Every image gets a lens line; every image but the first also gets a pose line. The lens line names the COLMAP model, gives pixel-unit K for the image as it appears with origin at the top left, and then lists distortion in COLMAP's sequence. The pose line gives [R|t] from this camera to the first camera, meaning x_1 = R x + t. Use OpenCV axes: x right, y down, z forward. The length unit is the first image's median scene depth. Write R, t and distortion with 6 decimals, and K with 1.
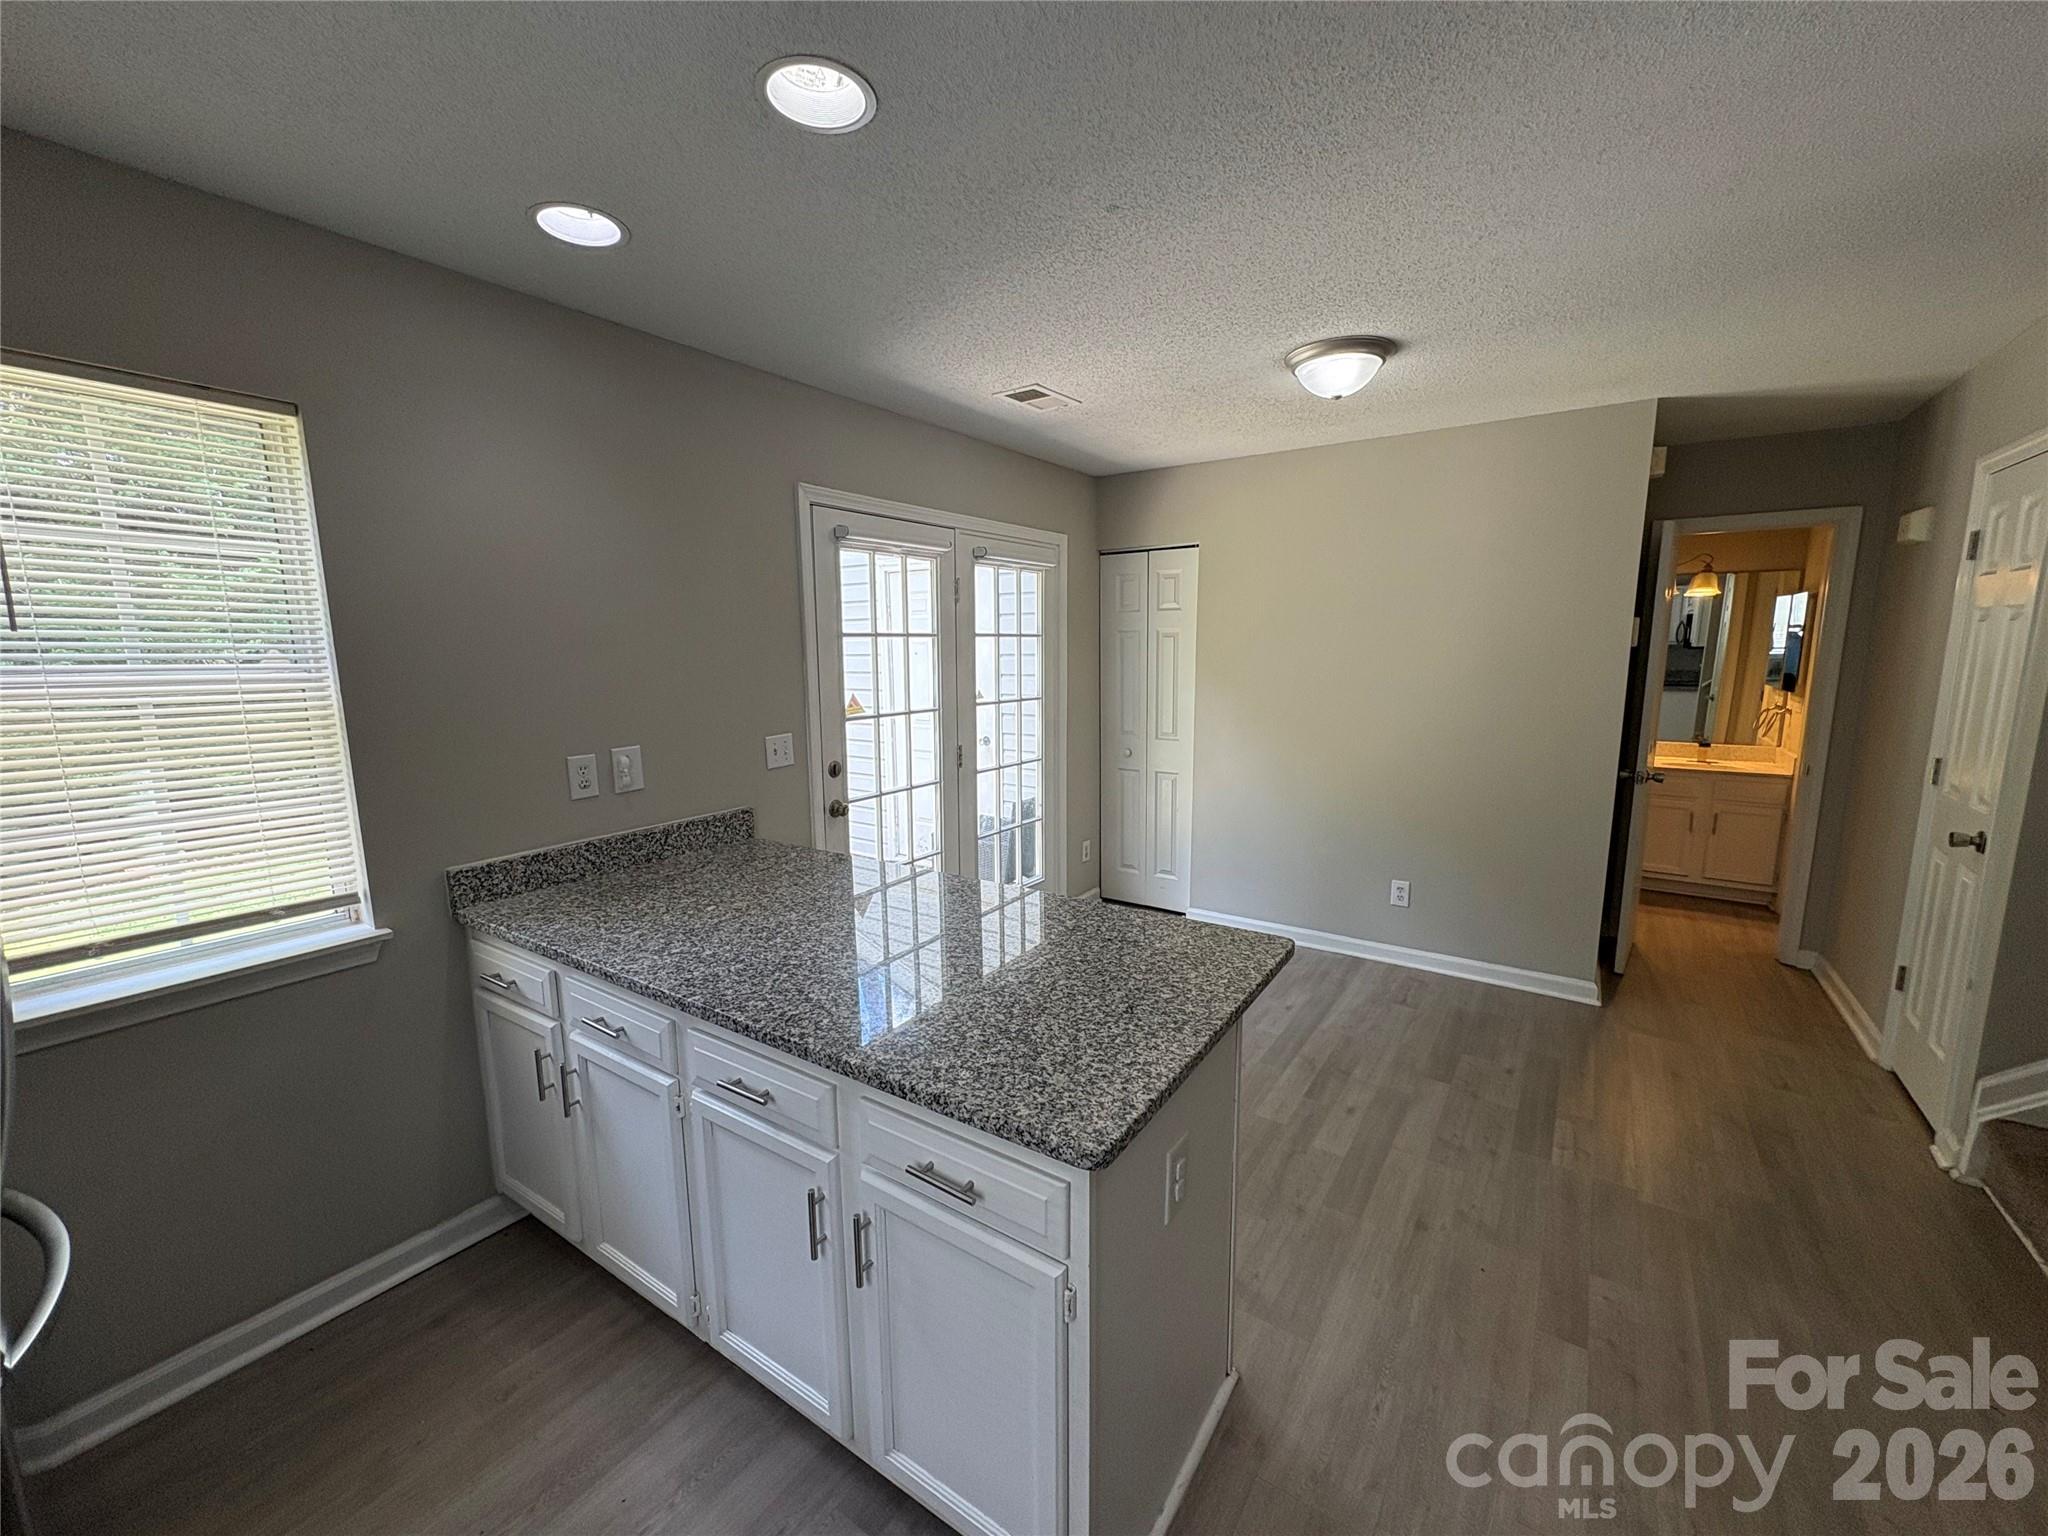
lens RADIAL K [[817.7, 0, 1018.8], [0, 817.7, 766.4], [0, 0, 1]] dist [0.002797, -0.000656]
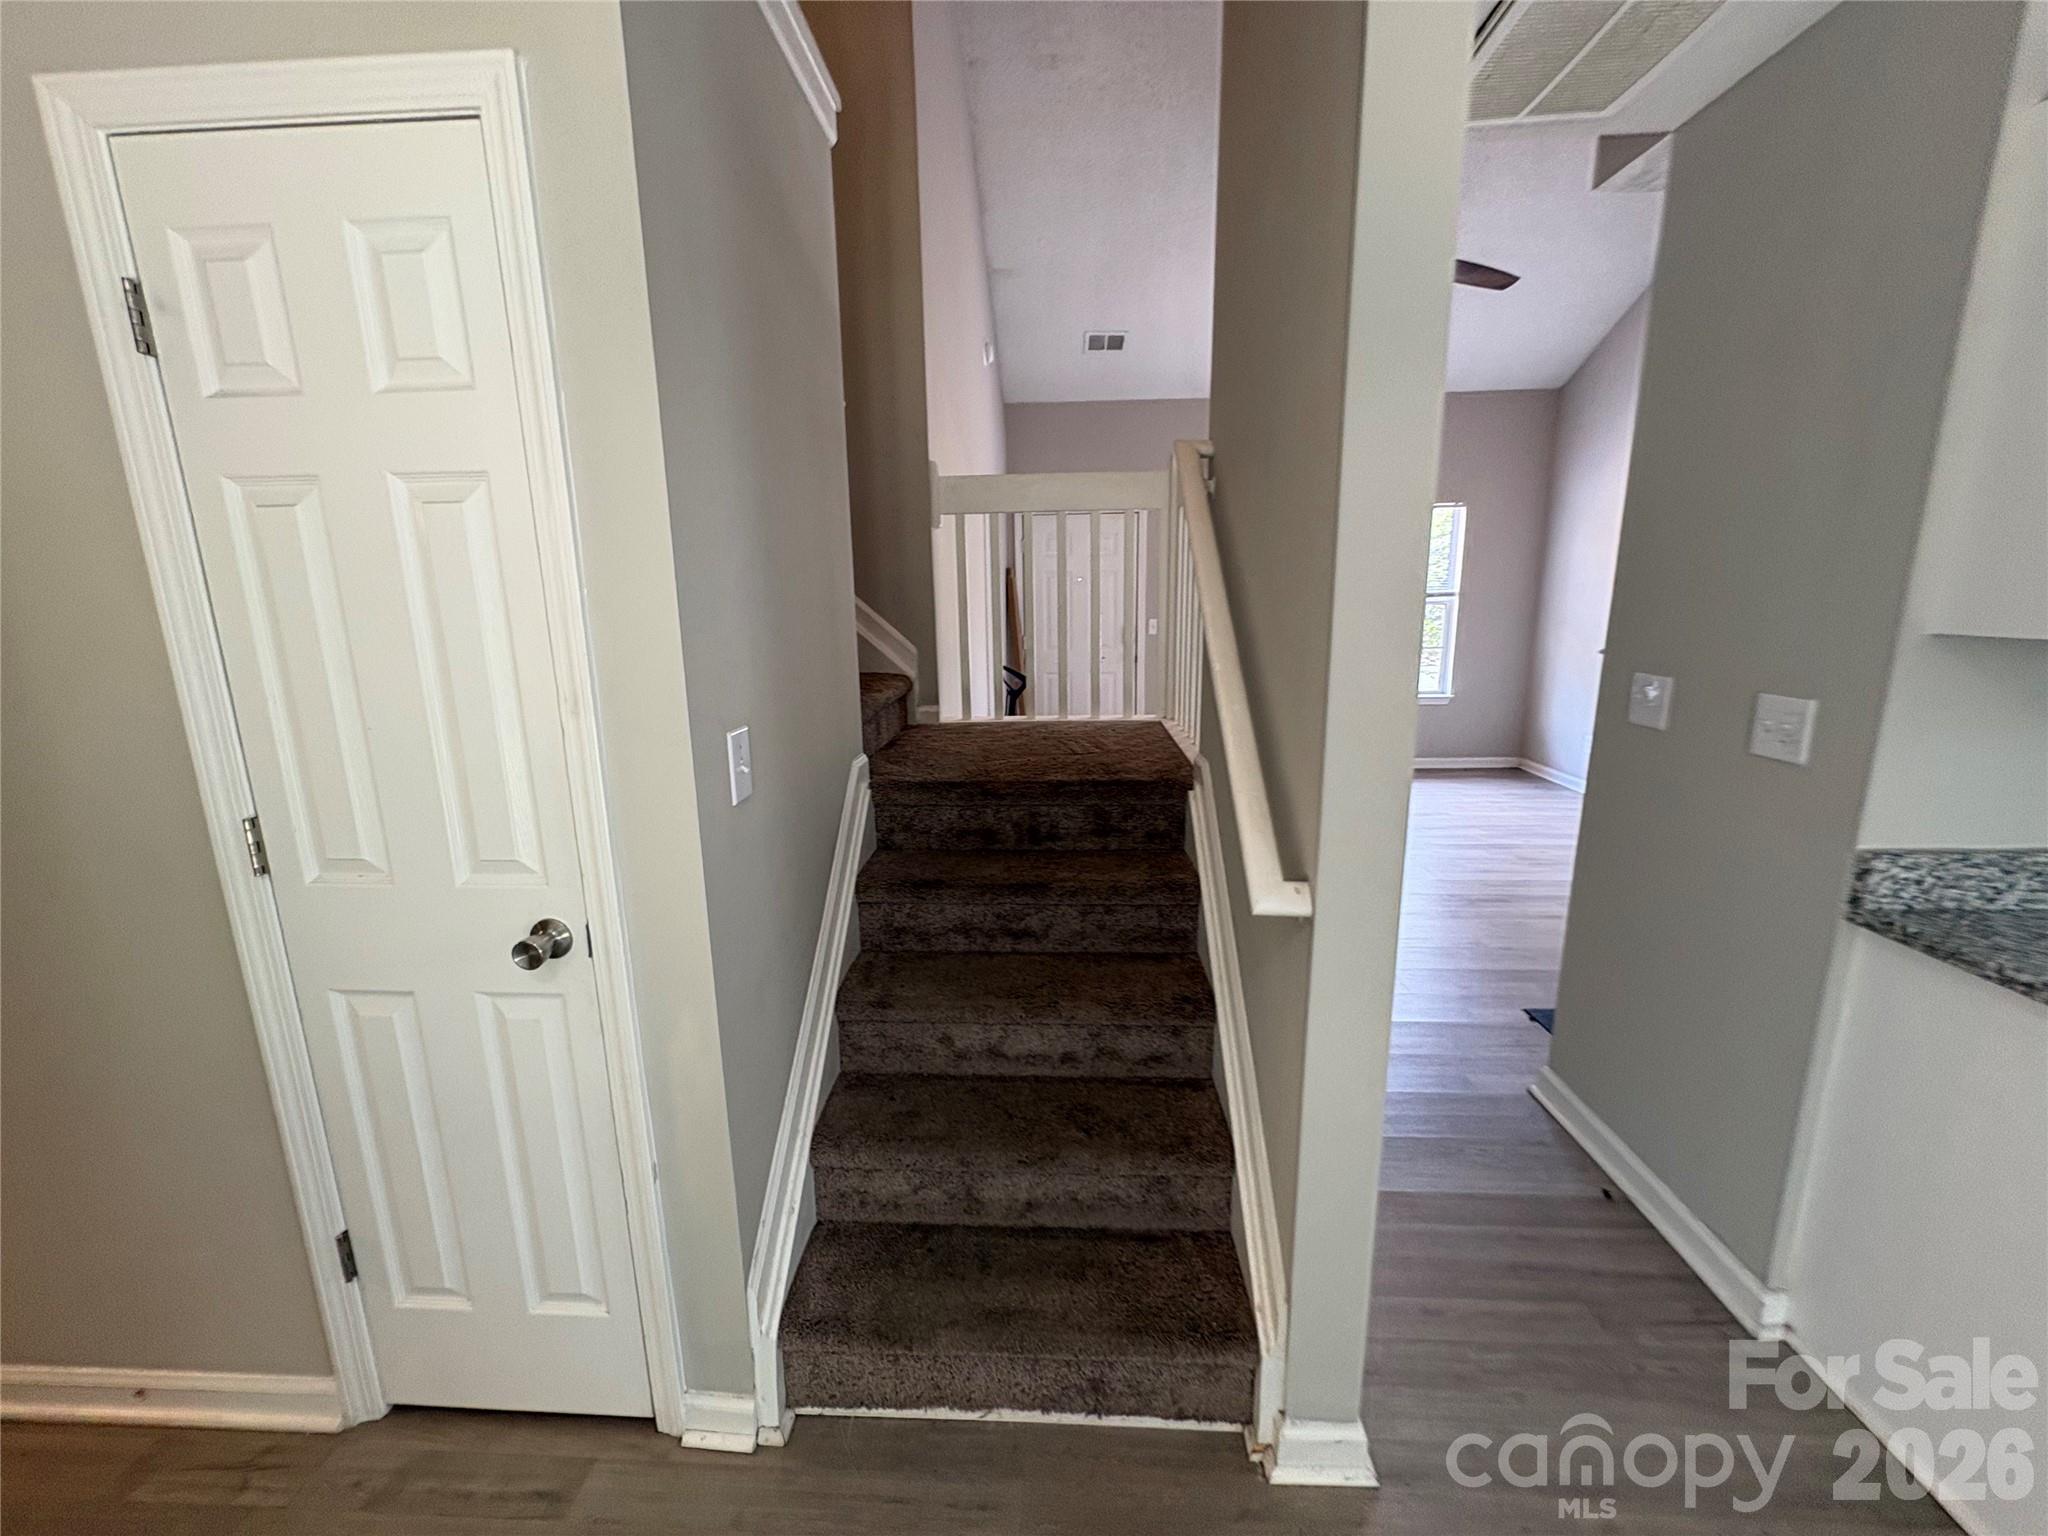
lens RADIAL K [[817.7, 0, 1030.6], [0, 817.7, 772.8], [0, 0, 1]] dist [0.002797, -0.000656]
pose [[-0.524970, -0.163935, 0.835184, 0.483803], [0.150402, 0.947965, 0.280610, -0.088193], [-0.837726, 0.272925, -0.472997, 0.781072]]
